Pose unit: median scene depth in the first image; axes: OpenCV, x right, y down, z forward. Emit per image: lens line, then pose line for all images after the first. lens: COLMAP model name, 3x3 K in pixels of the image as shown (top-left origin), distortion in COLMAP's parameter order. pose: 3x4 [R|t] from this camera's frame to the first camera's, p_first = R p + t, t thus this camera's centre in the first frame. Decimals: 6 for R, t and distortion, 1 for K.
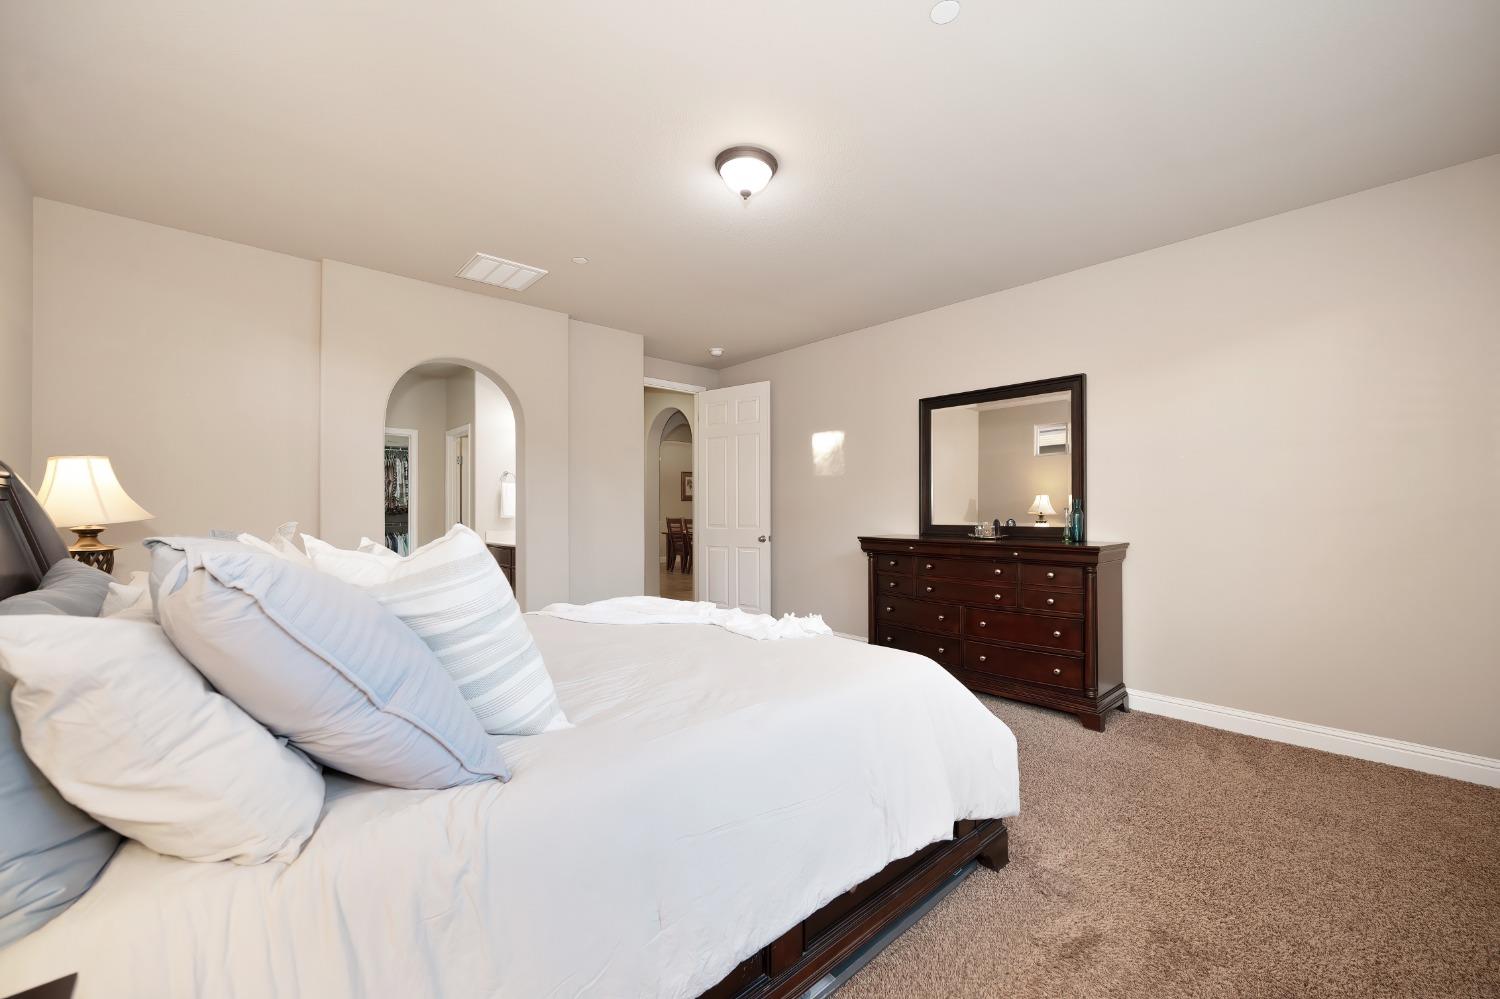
lens RADIAL K [[602.7, 0, 763.8], [0, 602.7, 504.1], [0, 0, 1]] dist [-0.002876, -0.000043]
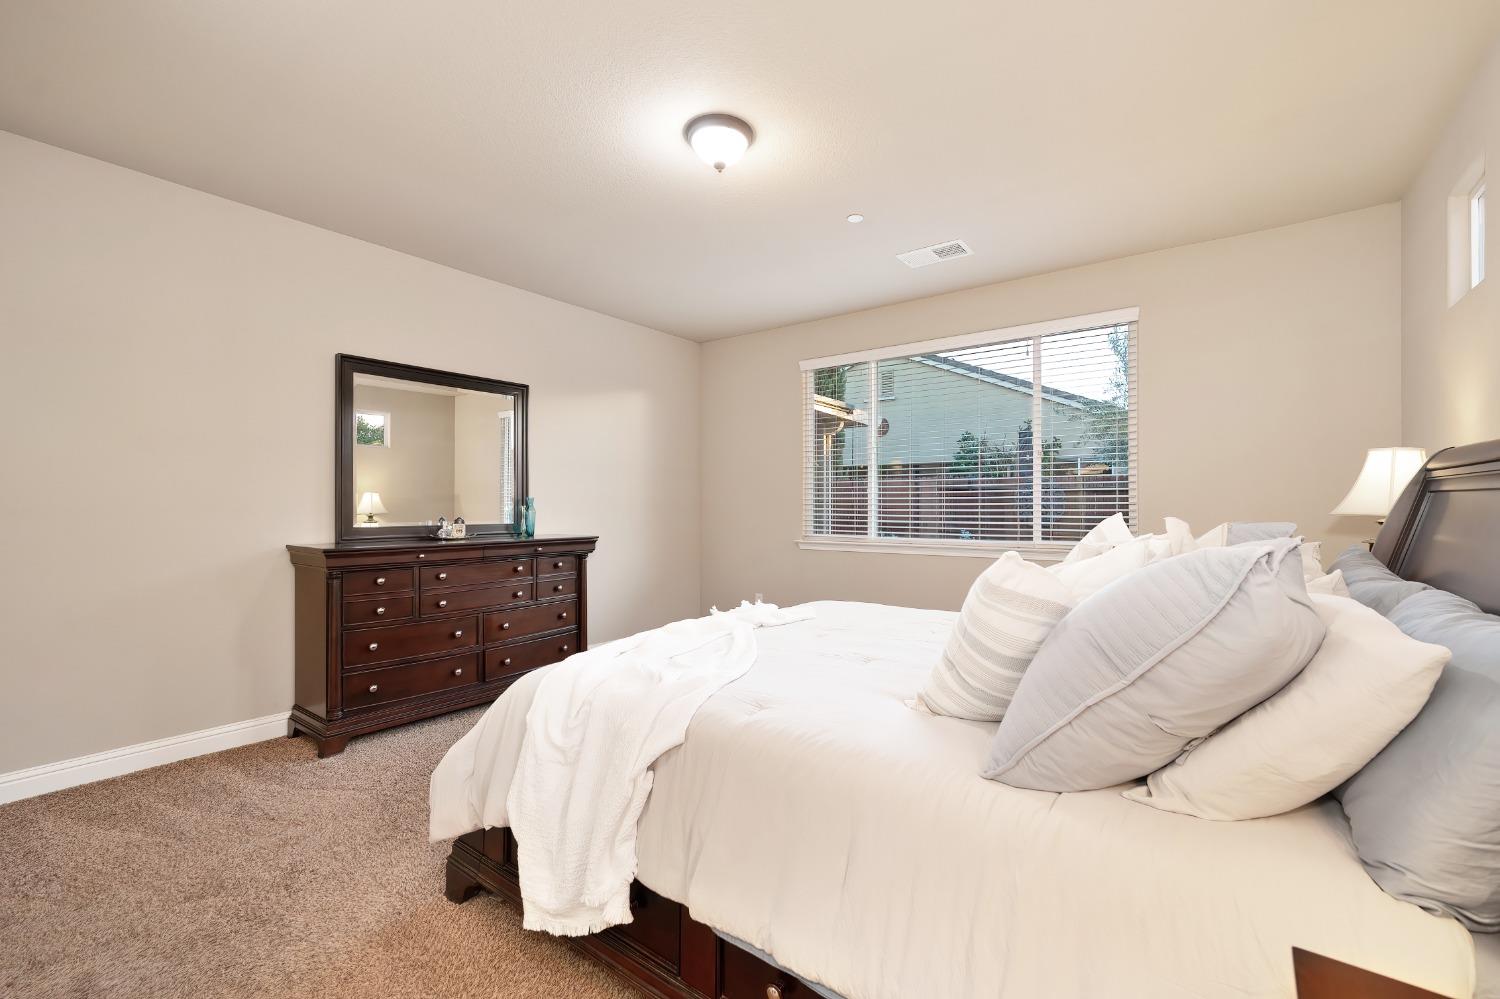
lens RADIAL K [[664.7, 0, 758.0], [0, 664.7, 503.9], [0, 0, 1]] dist [0.004914, 0.000472]
pose [[-0.163428, 0.005872, 0.986538, -0.606686], [-0.010166, 0.999919, -0.007636, 0.006067], [-0.986503, -0.011277, -0.163355, 0.635338]]
